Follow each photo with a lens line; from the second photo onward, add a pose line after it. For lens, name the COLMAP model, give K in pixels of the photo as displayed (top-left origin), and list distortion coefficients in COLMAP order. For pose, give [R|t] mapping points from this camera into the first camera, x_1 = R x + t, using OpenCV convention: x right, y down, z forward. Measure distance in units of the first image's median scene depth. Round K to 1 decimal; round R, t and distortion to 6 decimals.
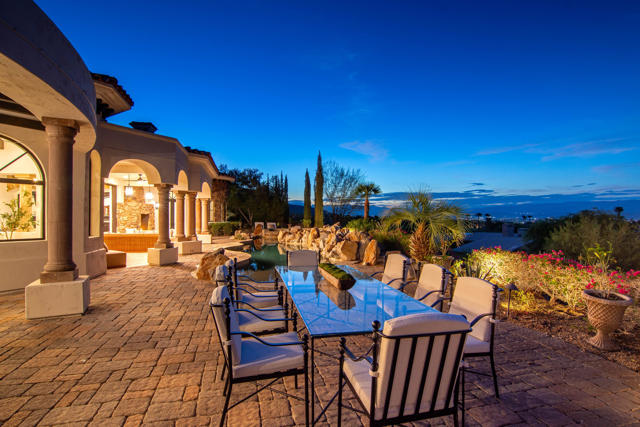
lens RADIAL K [[337.7, 0, 317.3], [0, 337.7, 214.5], [0, 0, 1]] dist [-0.003556, -0.000223]
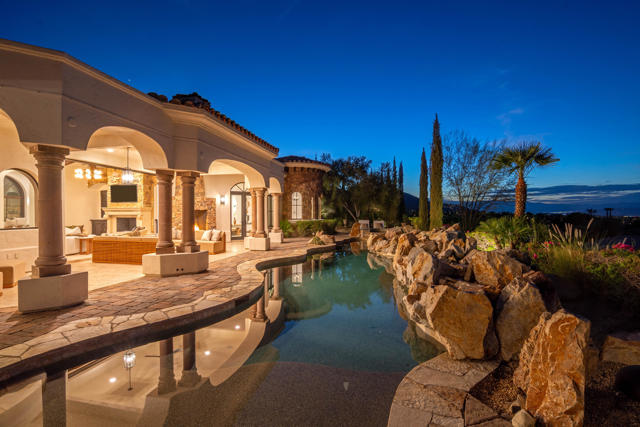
lens RADIAL K [[304.1, 0, 322.3], [0, 304.1, 215.7], [0, 0, 1]] dist [-0.005672, -0.000550]
pose [[0.912172, 0.003151, -0.409795, 0.046950], [0.001985, 0.999925, 0.012107, 0.003535], [0.409802, -0.011857, 0.912097, 0.355583]]
